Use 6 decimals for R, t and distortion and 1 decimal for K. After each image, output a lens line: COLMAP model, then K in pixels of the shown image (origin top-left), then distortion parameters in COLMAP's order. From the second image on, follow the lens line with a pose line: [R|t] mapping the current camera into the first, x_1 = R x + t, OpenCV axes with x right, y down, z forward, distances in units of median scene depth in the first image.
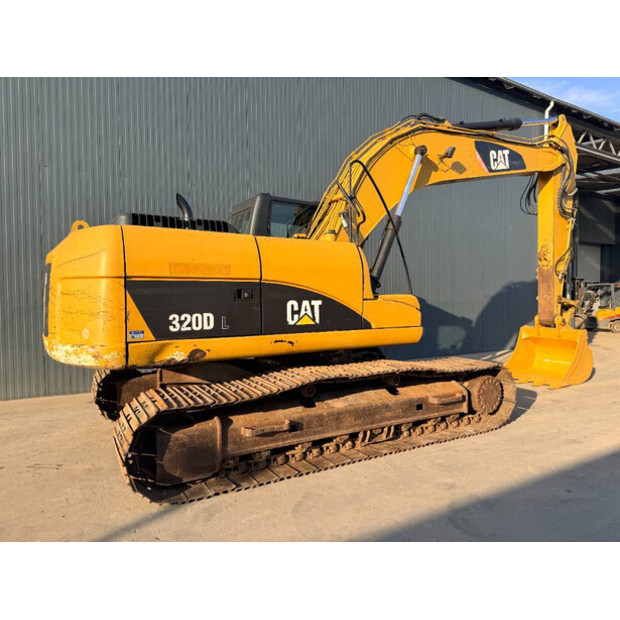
lens RADIAL K [[444.0, 0, 308.6], [0, 444.0, 313.5], [0, 0, 1]] dist [0.041804, -0.074348]
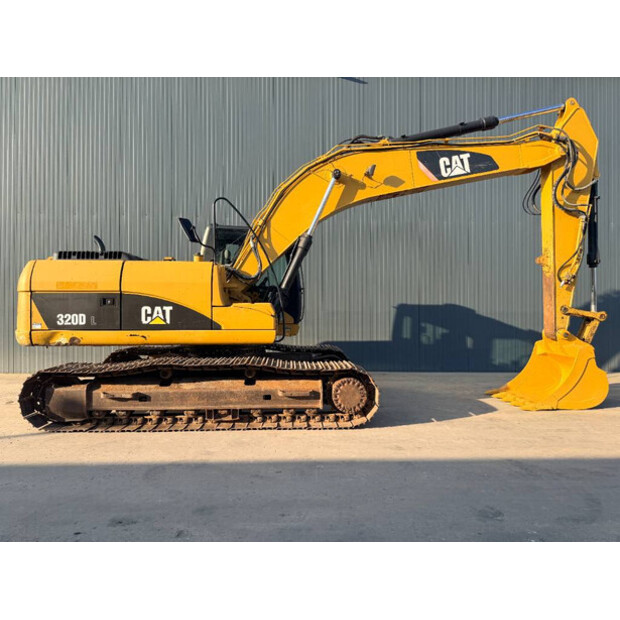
lens RADIAL K [[444.0, 0, 306.1], [0, 444.0, 314.2], [0, 0, 1]] dist [0.041804, -0.074348]
pose [[0.884685, 0.012179, -0.466029, 0.953145], [-0.023483, 0.999554, -0.018457, 0.008485], [0.465597, 0.027272, 0.884577, -0.003158]]
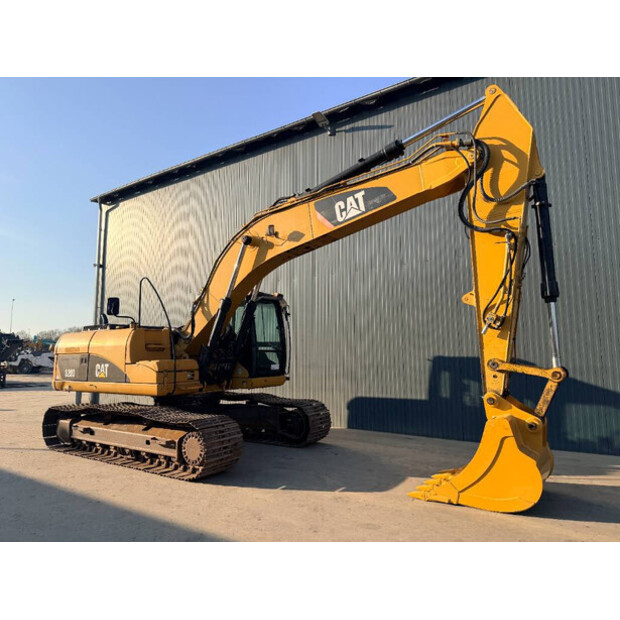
lens RADIAL K [[444.0, 0, 310.7], [0, 444.0, 309.4], [0, 0, 1]] dist [0.041804, -0.074348]
pose [[0.416838, -0.101054, -0.903346, 1.879322], [-0.027963, 0.991905, -0.123864, -0.044999], [0.908551, 0.076891, 0.410638, 0.921460]]
